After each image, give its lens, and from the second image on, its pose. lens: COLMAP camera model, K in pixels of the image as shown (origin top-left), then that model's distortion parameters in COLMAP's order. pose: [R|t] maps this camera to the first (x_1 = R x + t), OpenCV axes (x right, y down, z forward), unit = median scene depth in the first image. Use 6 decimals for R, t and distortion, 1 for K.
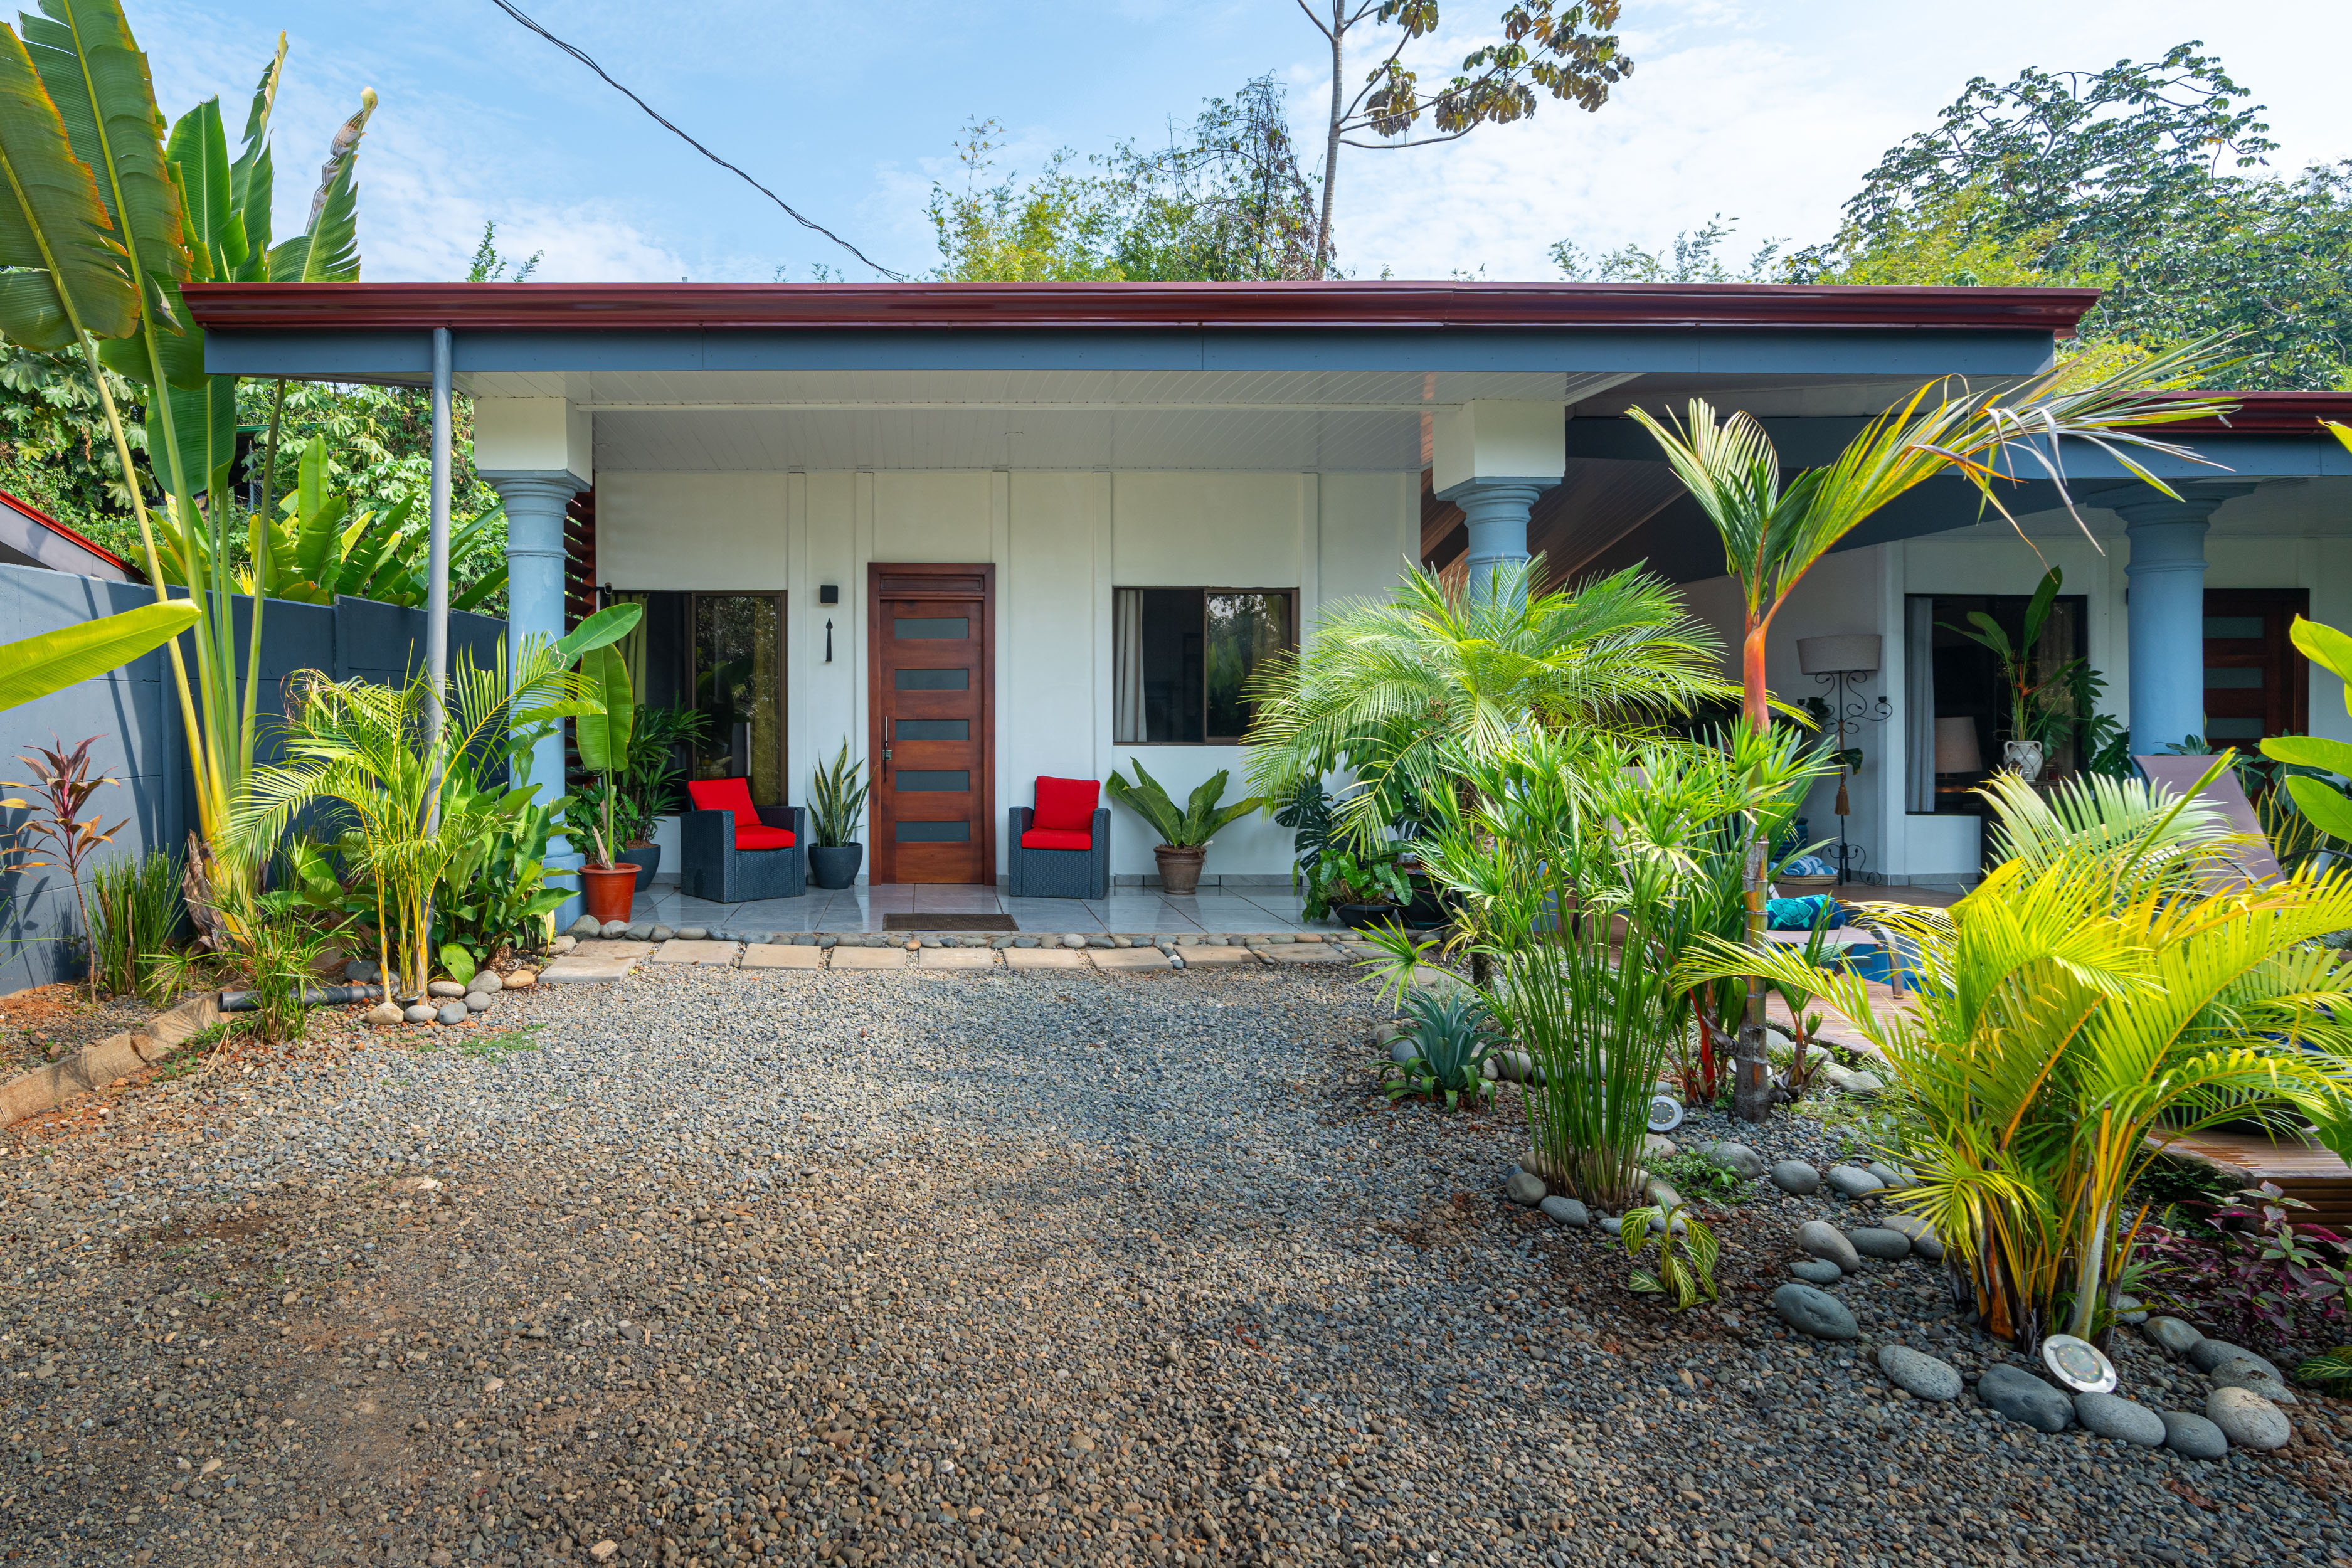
lens RADIAL K [[1138.7, 0, 1064.5], [0, 1138.7, 760.3], [0, 0, 1]] dist [0.002333, 0.001521]
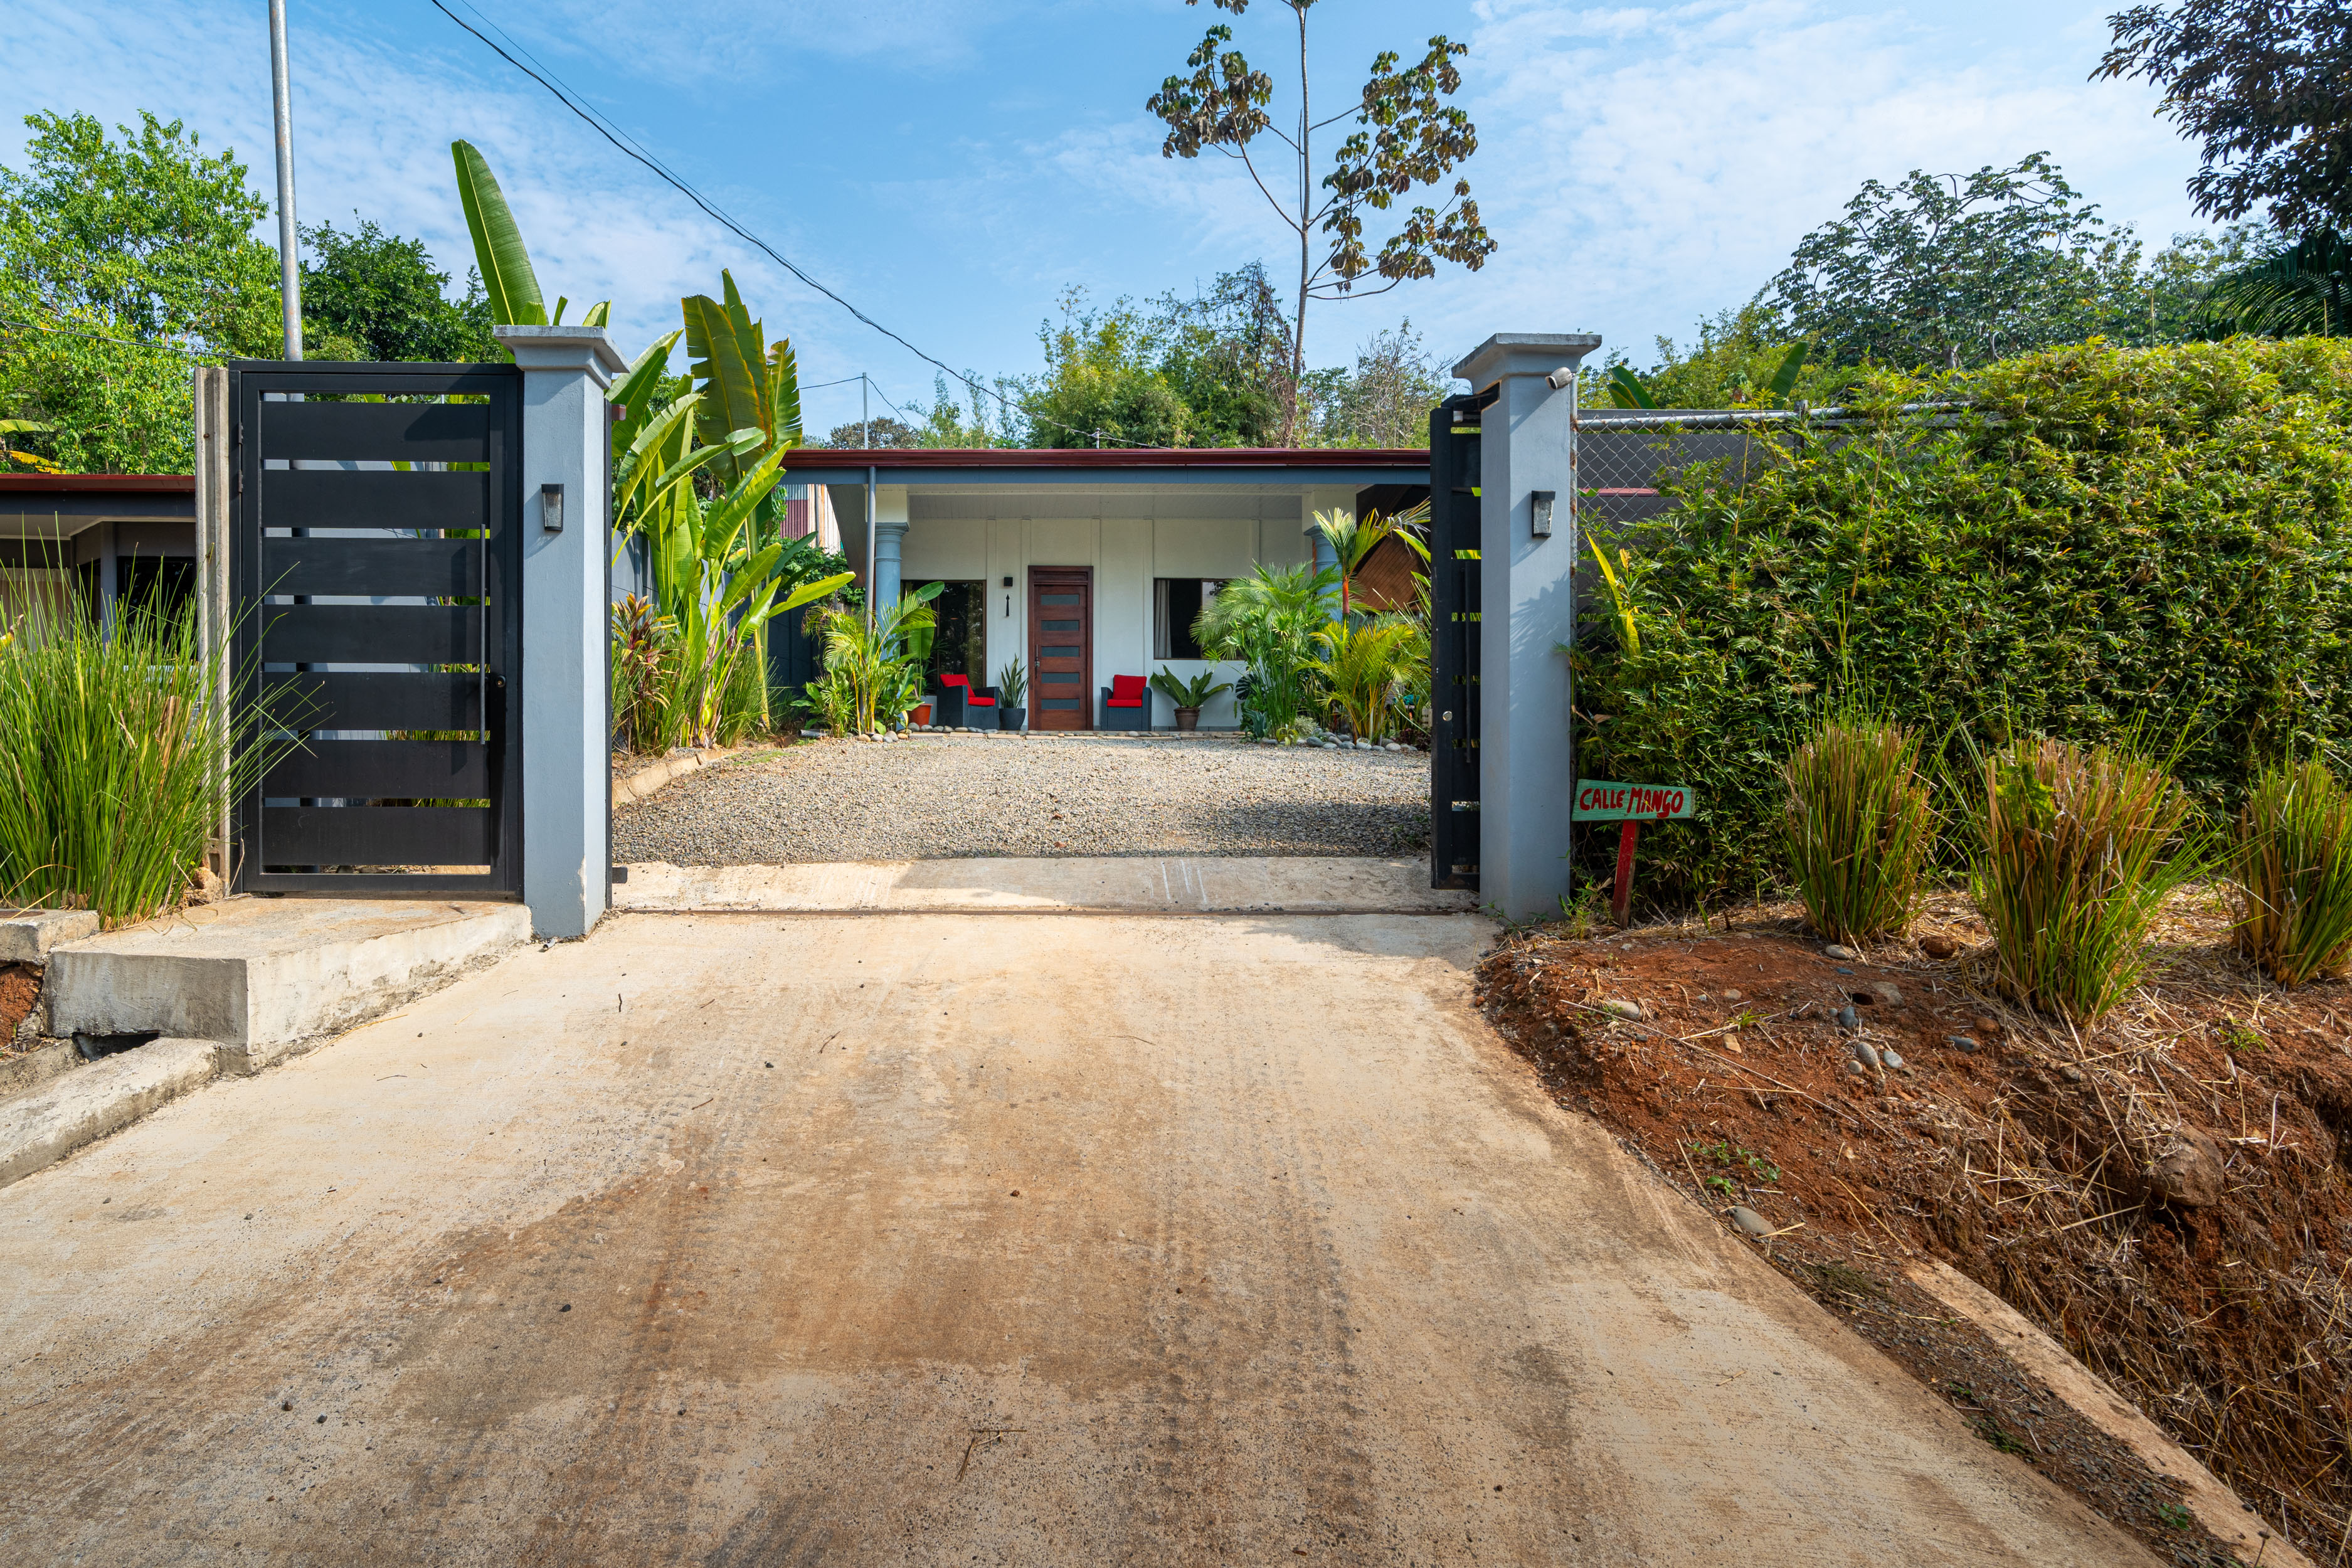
lens RADIAL K [[1138.7, 0, 1153.2], [0, 1138.7, 775.7], [0, 0, 1]] dist [0.002333, 0.001521]
pose [[0.999823, -0.003492, 0.018487, 0.003029], [0.003497, 0.999994, -0.000200, 0.100647], [-0.018486, 0.000265, 0.999829, -0.511634]]
